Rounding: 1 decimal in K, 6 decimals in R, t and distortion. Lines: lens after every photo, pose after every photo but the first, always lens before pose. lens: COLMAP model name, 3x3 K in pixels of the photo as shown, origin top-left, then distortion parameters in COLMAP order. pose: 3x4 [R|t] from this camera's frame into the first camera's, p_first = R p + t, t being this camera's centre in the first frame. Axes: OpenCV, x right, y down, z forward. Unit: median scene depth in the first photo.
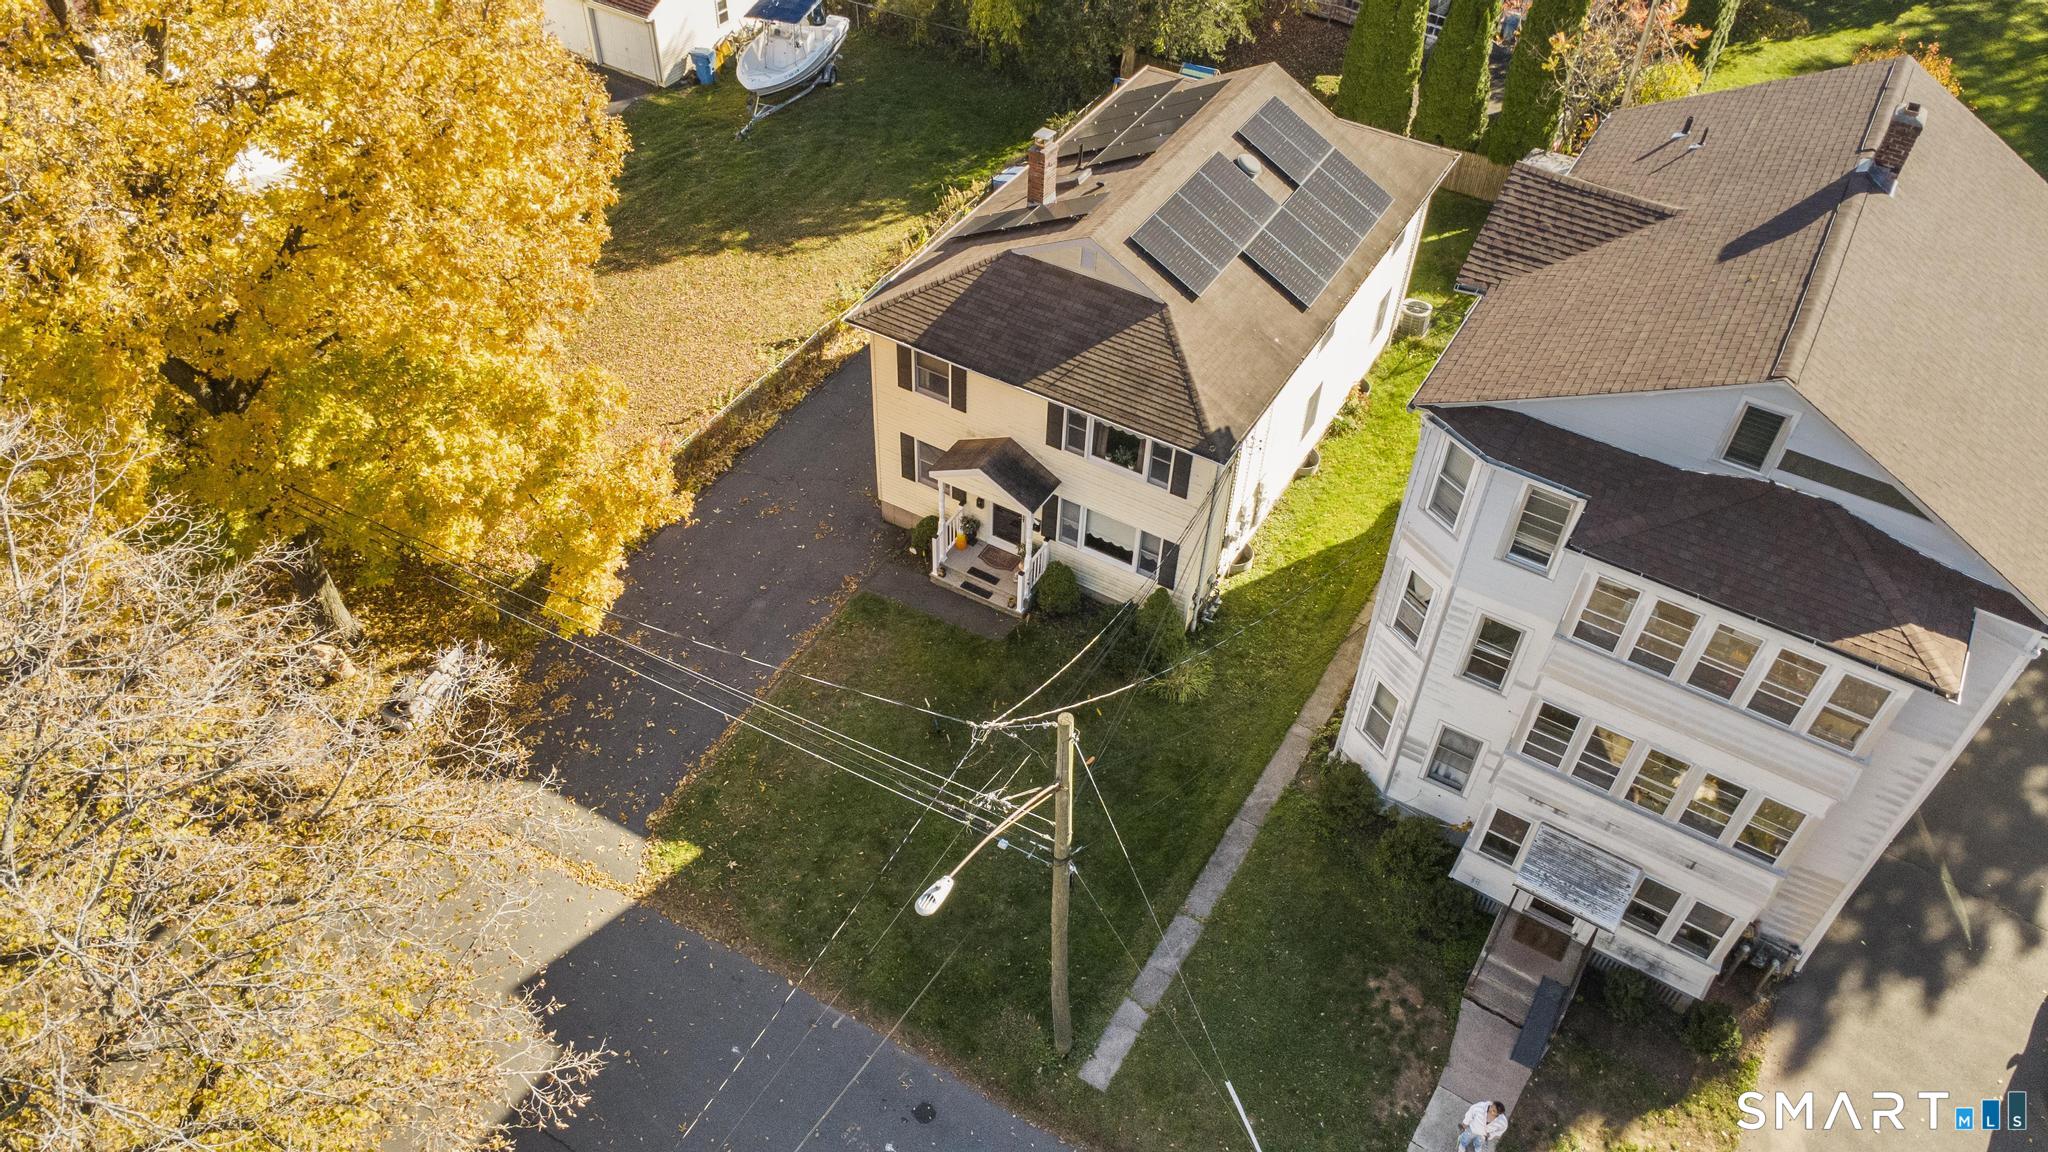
lens RADIAL K [[1472.5, 0, 1018.2], [0, 1472.5, 573.7], [0, 0, 1]] dist [-0.005811, -0.005708]
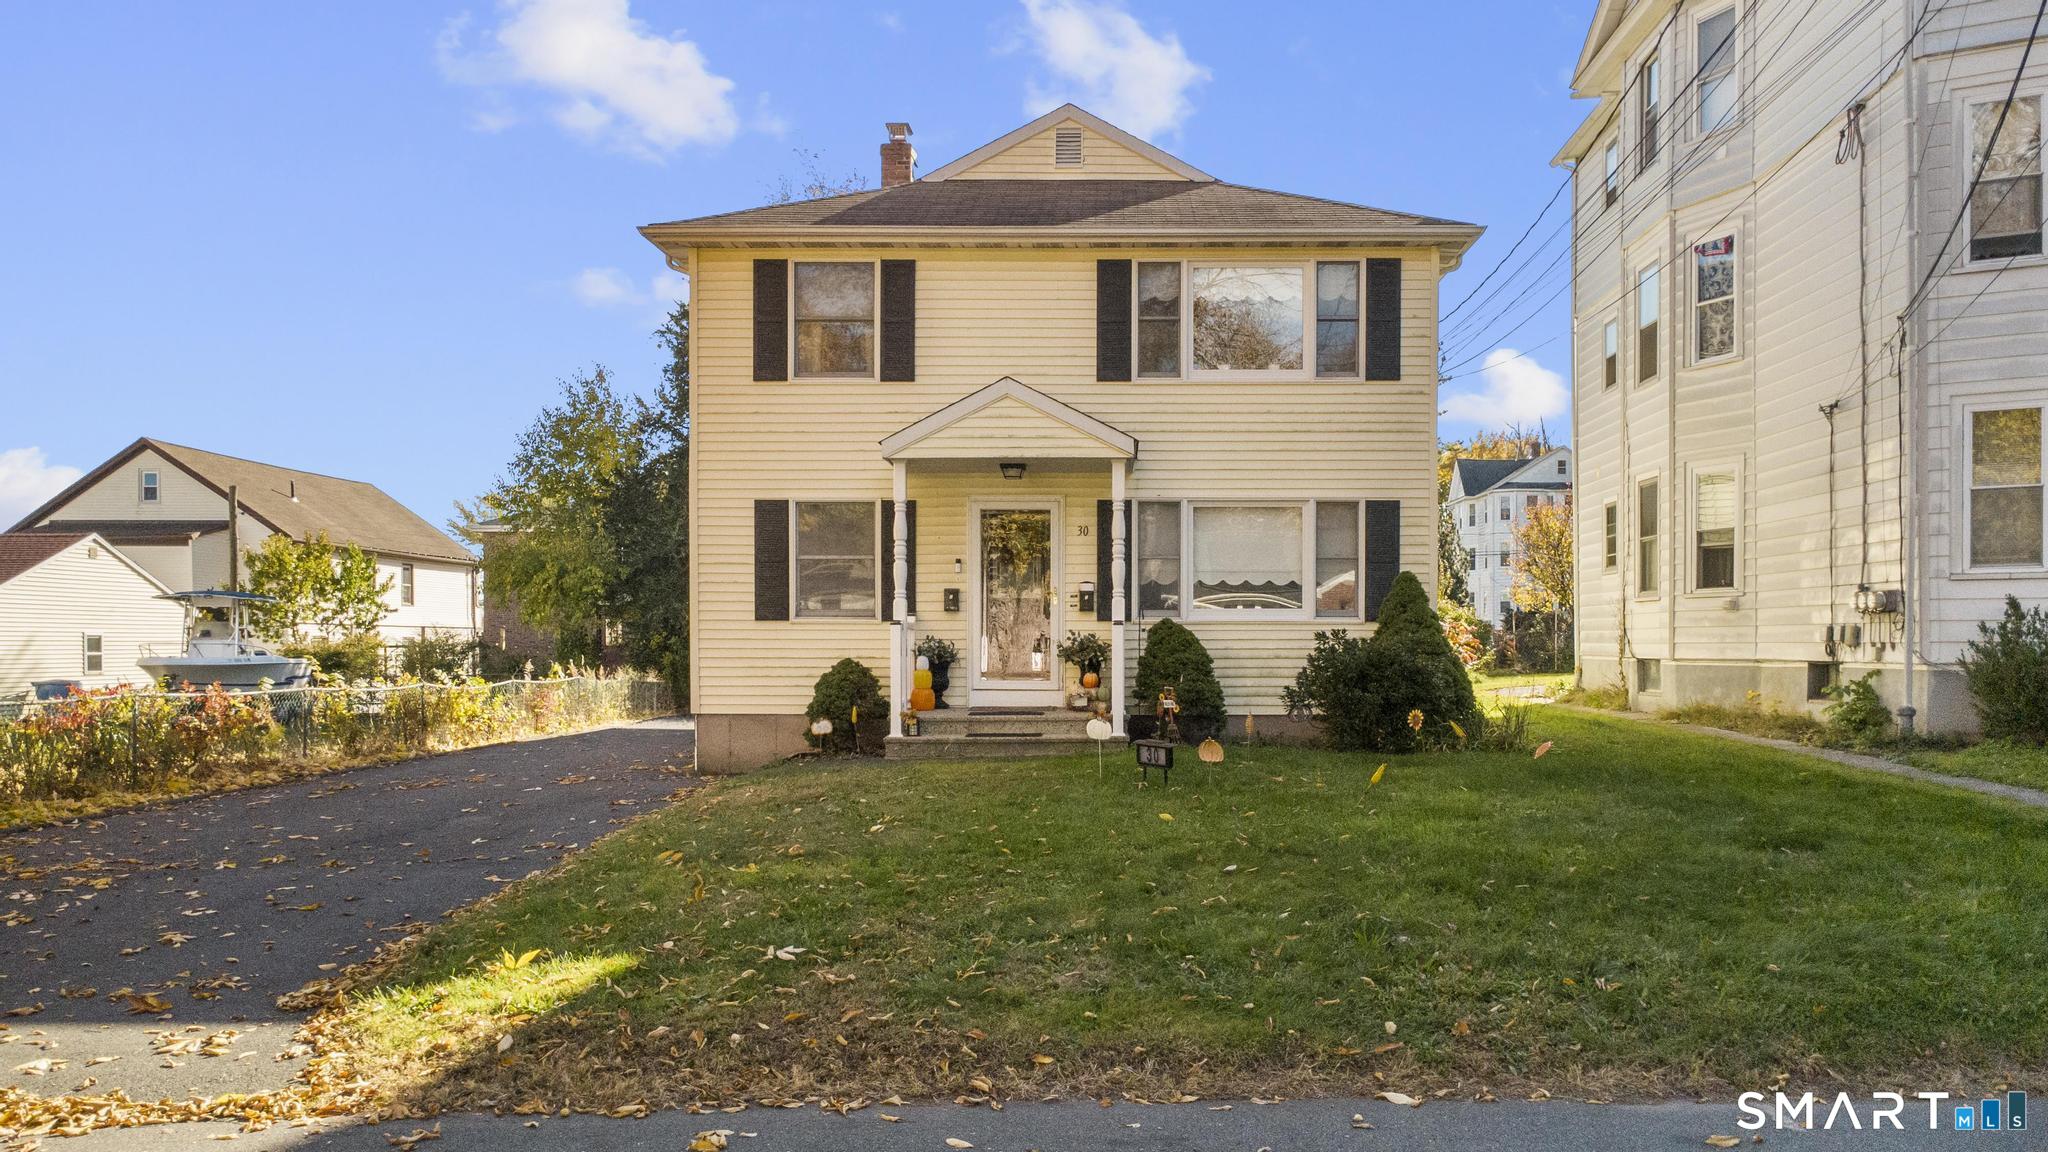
lens RADIAL K [[1472.5, 0, 1110.8], [0, 1472.5, 584.7], [0, 0, 1]] dist [-0.005811, -0.005708]
pose [[0.864232, -0.024824, 0.502480, -0.224035], [0.370368, 0.707353, -0.602062, 0.258855], [-0.340485, 0.706424, 0.620511, 0.683406]]
